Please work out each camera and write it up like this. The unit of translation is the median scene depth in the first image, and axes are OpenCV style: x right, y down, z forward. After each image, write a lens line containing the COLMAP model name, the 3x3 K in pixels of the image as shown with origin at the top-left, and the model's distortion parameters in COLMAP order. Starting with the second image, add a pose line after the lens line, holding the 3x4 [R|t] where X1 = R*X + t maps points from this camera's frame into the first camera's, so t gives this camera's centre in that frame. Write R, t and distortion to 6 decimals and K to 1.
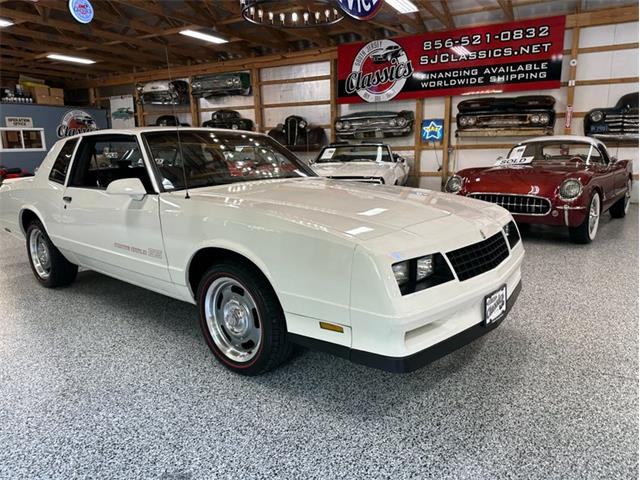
lens RADIAL K [[451.8, 0, 320.1], [0, 451.8, 235.9], [0, 0, 1]] dist [0.032288, -0.039861]
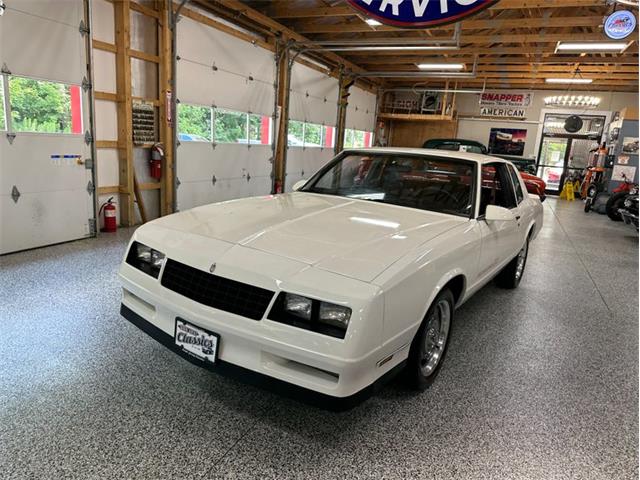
lens RADIAL K [[451.8, 0, 320.3], [0, 451.8, 238.8], [0, 0, 1]] dist [0.032288, -0.039861]
pose [[0.105227, 0.237006, -0.965793, 0.299755], [-0.264652, 0.942835, 0.202537, -0.073178], [0.958586, 0.234287, 0.161936, 0.244075]]
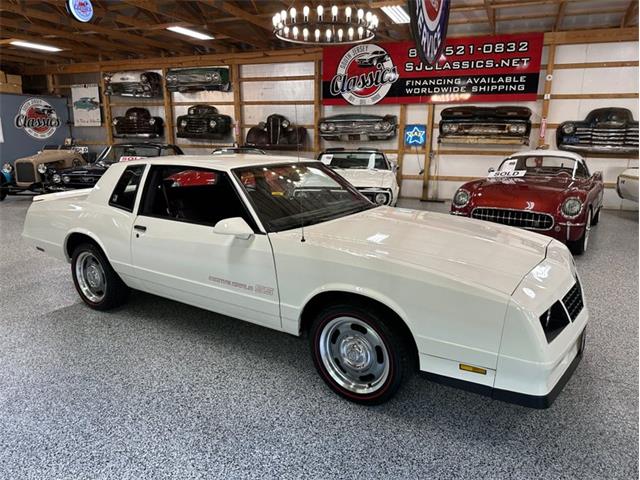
lens RADIAL K [[451.8, 0, 319.8], [0, 451.8, 238.8], [0, 0, 1]] dist [0.032288, -0.039861]
pose [[0.992986, -0.003129, 0.118190, -0.098273], [-0.001139, 0.999350, 0.036025, -0.033136], [-0.118226, -0.035907, 0.992337, -0.016189]]
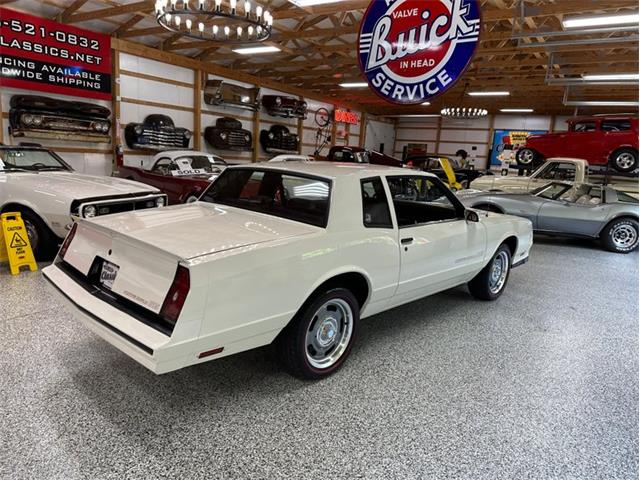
lens RADIAL K [[451.8, 0, 316.4], [0, 451.8, 238.4], [0, 0, 1]] dist [0.032288, -0.039861]
pose [[0.071394, -0.166015, 0.983535, -0.538320], [0.126421, 0.979606, 0.156175, -0.092831], [-0.989404, 0.113189, 0.090926, 0.389049]]
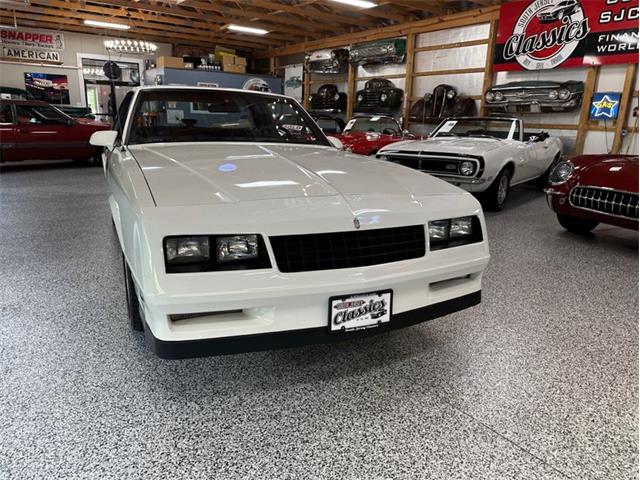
lens RADIAL K [[451.8, 0, 320.5], [0, 451.8, 237.9], [0, 0, 1]] dist [0.032288, -0.039861]
pose [[0.909647, 0.148735, -0.387840, 0.142748], [-0.125049, 0.988436, 0.085769, -0.008664], [0.396112, -0.029520, 0.917728, 0.056139]]
